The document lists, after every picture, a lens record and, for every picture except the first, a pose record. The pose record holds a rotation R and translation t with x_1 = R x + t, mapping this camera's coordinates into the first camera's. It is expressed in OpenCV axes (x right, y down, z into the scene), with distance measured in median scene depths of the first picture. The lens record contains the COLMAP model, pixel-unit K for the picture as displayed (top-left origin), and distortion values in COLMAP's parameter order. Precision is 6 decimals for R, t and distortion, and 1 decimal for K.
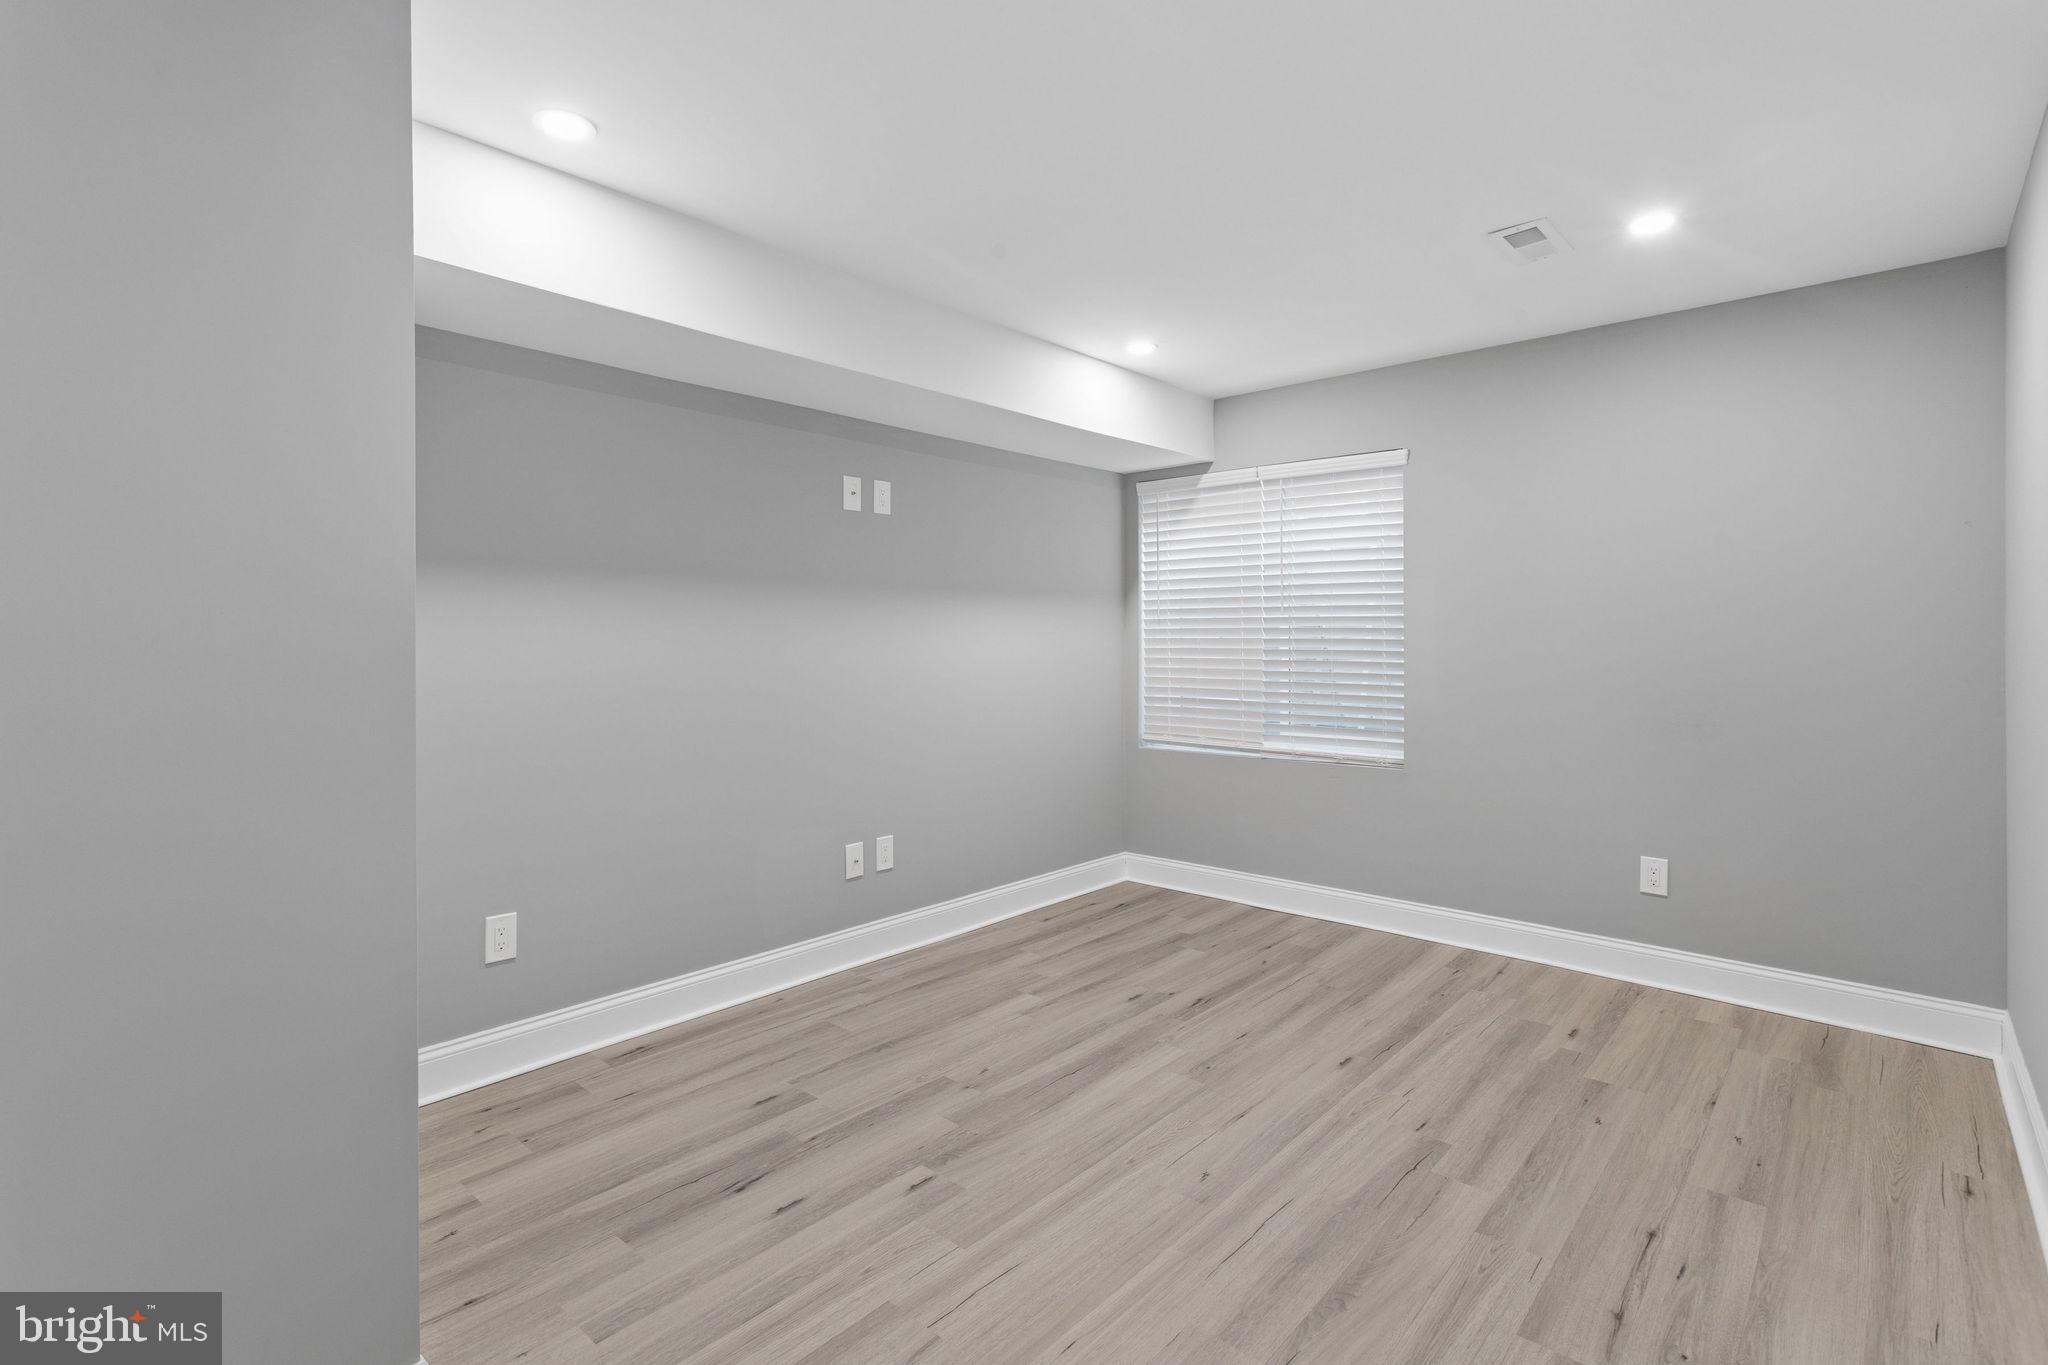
lens RADIAL K [[986.1, 0, 1023.1], [0, 986.1, 659.9], [0, 0, 1]] dist [0.002279, 0.000176]
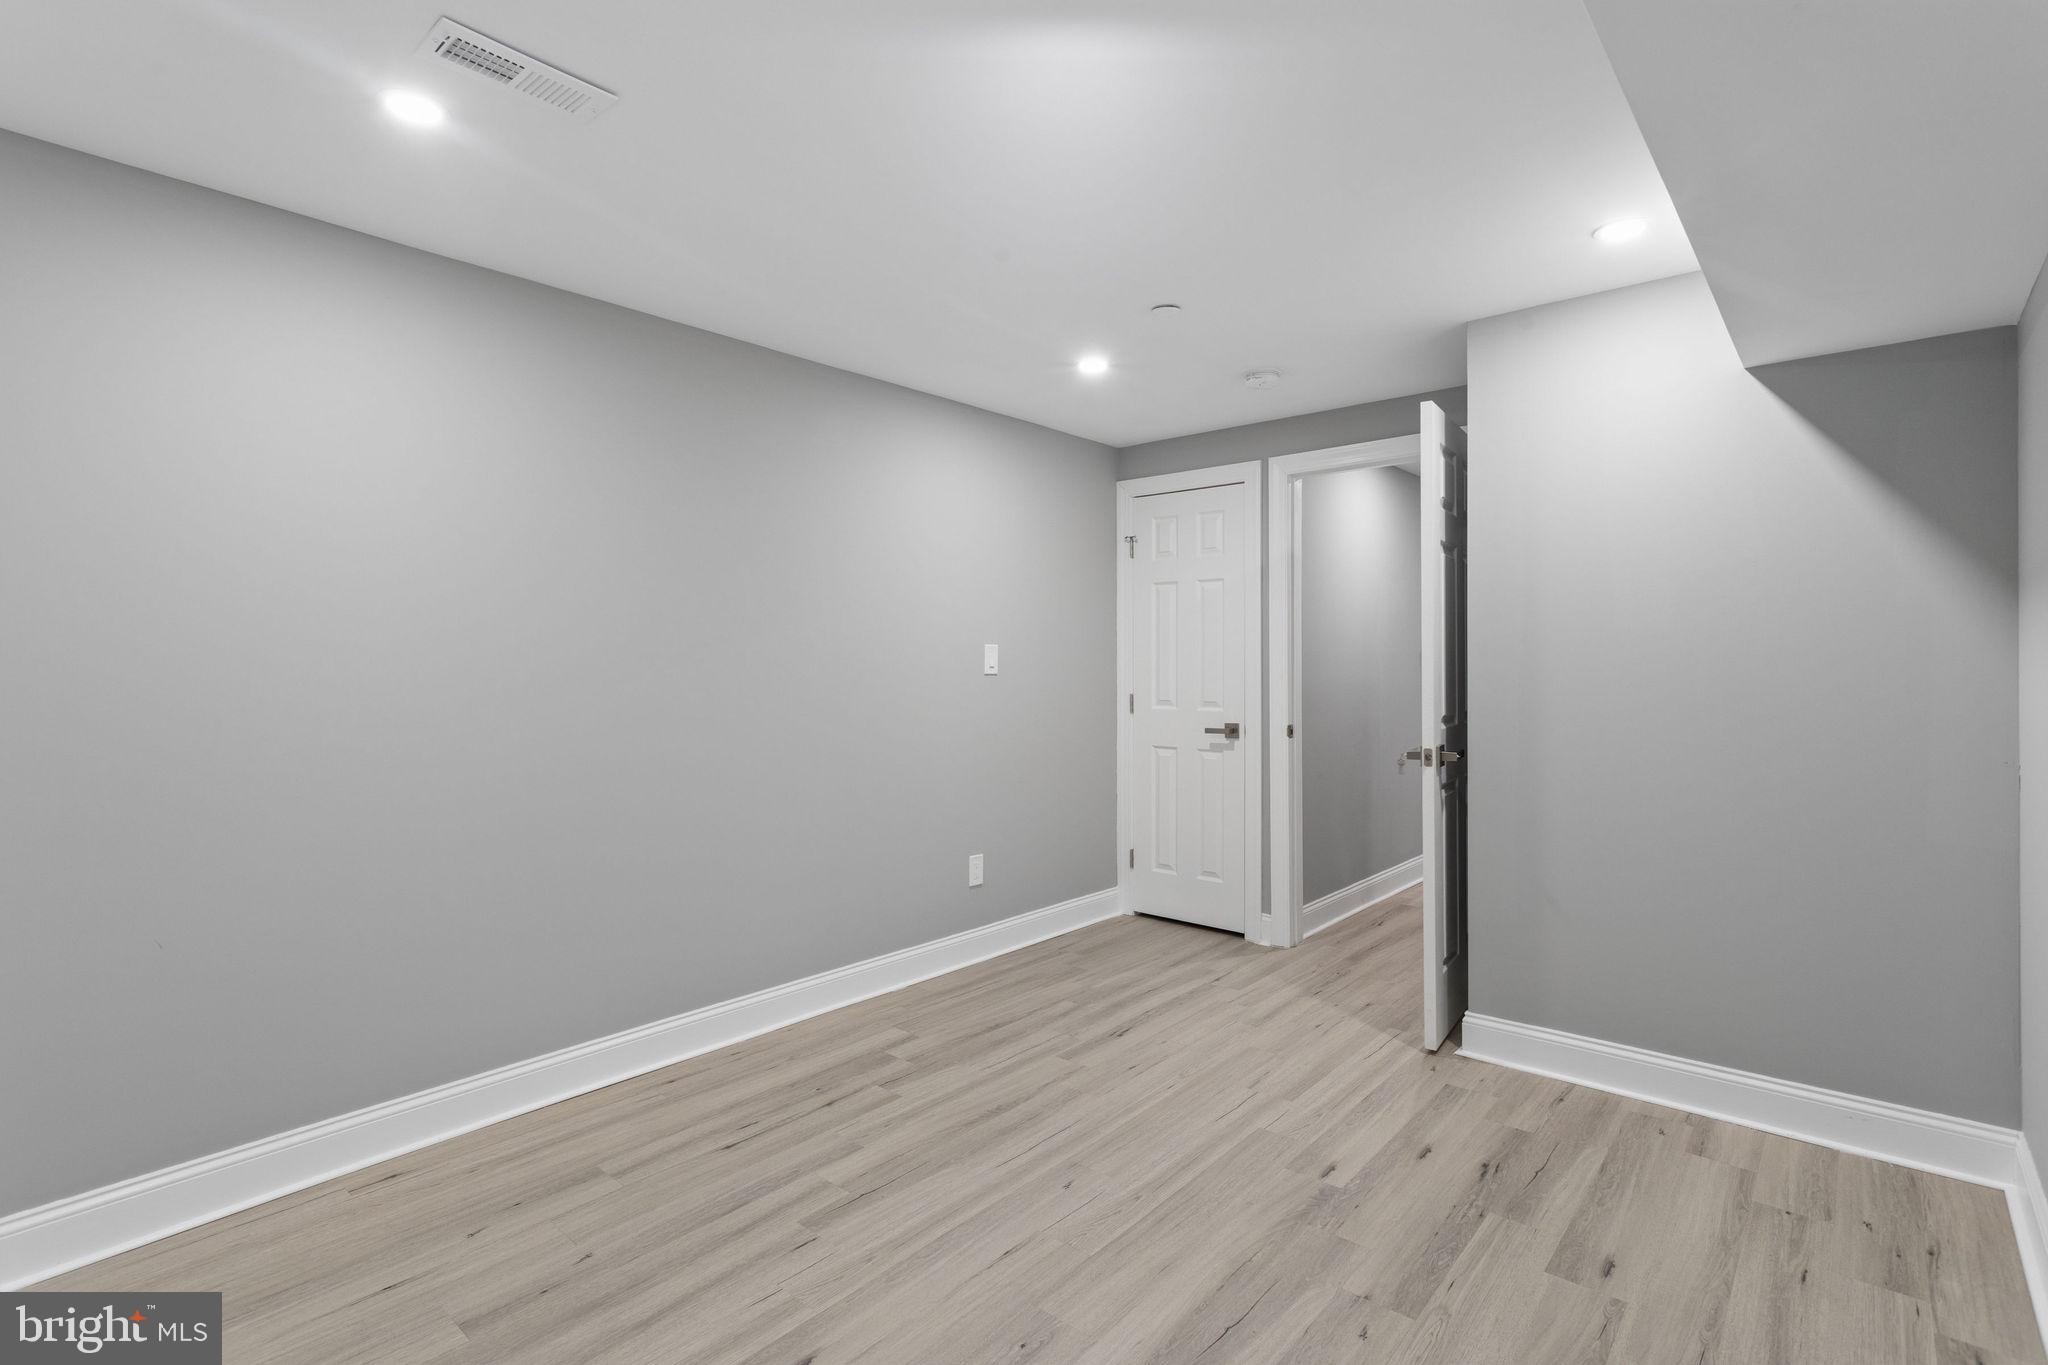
lens RADIAL K [[986.1, 0, 1023.1], [0, 986.1, 659.9], [0, 0, 1]] dist [0.002279, 0.000176]
pose [[-0.999924, 0.007901, -0.009435, 0.237088], [0.007744, 0.999833, 0.016574, -0.058795], [0.009565, 0.016499, -0.999818, 2.043634]]
